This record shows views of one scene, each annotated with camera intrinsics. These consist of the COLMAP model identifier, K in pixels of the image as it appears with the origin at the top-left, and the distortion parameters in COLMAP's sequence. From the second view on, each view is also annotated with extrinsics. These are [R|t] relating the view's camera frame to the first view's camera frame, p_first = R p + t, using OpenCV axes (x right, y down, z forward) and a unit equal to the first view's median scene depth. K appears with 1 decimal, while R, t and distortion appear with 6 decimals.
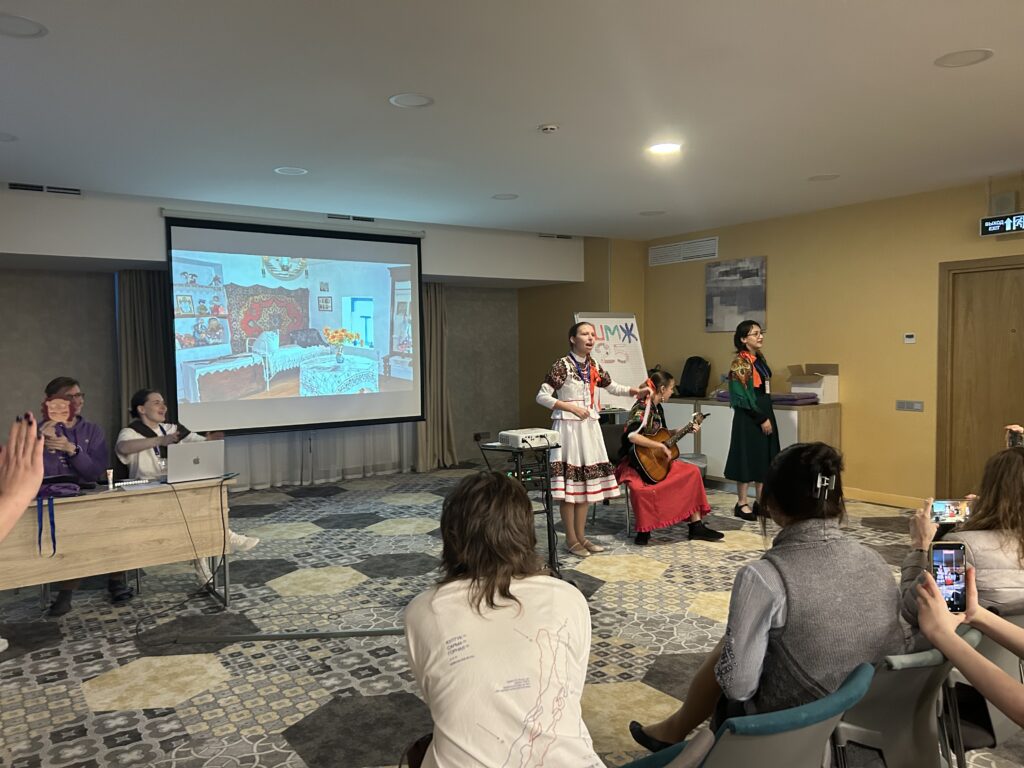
lens RADIAL K [[793.7, 0, 530.9], [0, 793.7, 387.4], [0, 0, 1]] dist [-0.004237, -0.000588]
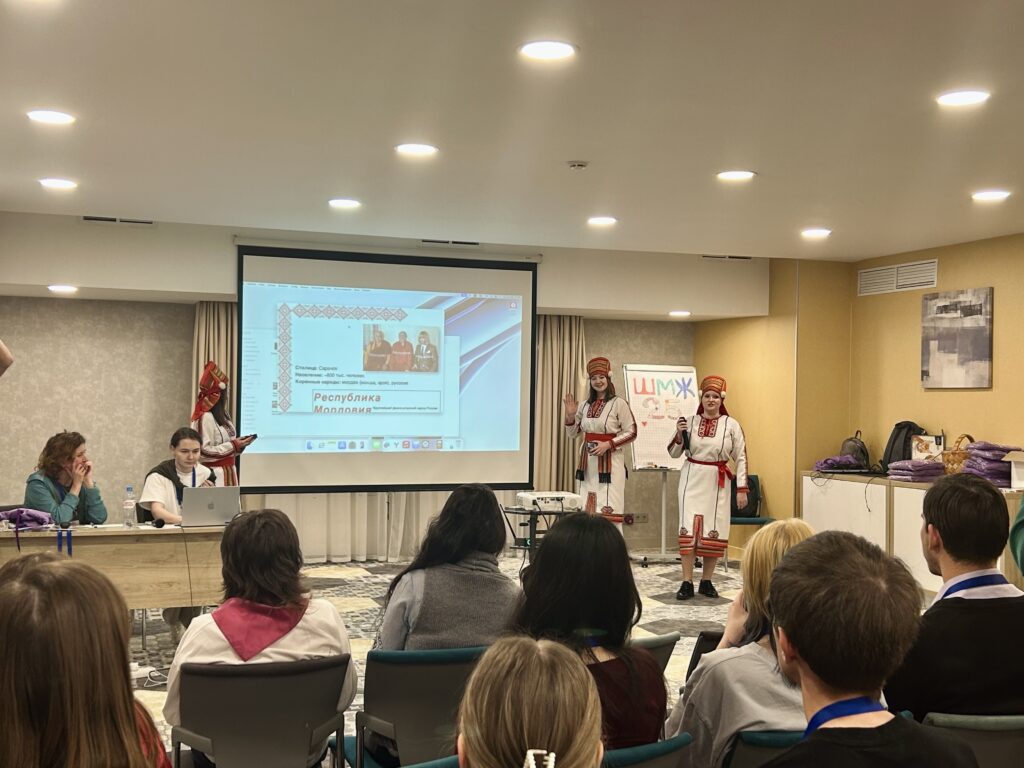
lens RADIAL K [[1206.5, 0, 512.0], [0, 1206.5, 384.0], [0, 0, 1]] dist [-0.014182, -0.026154]
pose [[0.959062, 0.025168, -0.282075, 0.186186], [-0.043157, 0.997398, -0.057744, 0.006716], [0.279888, 0.067554, 0.957653, -0.175517]]
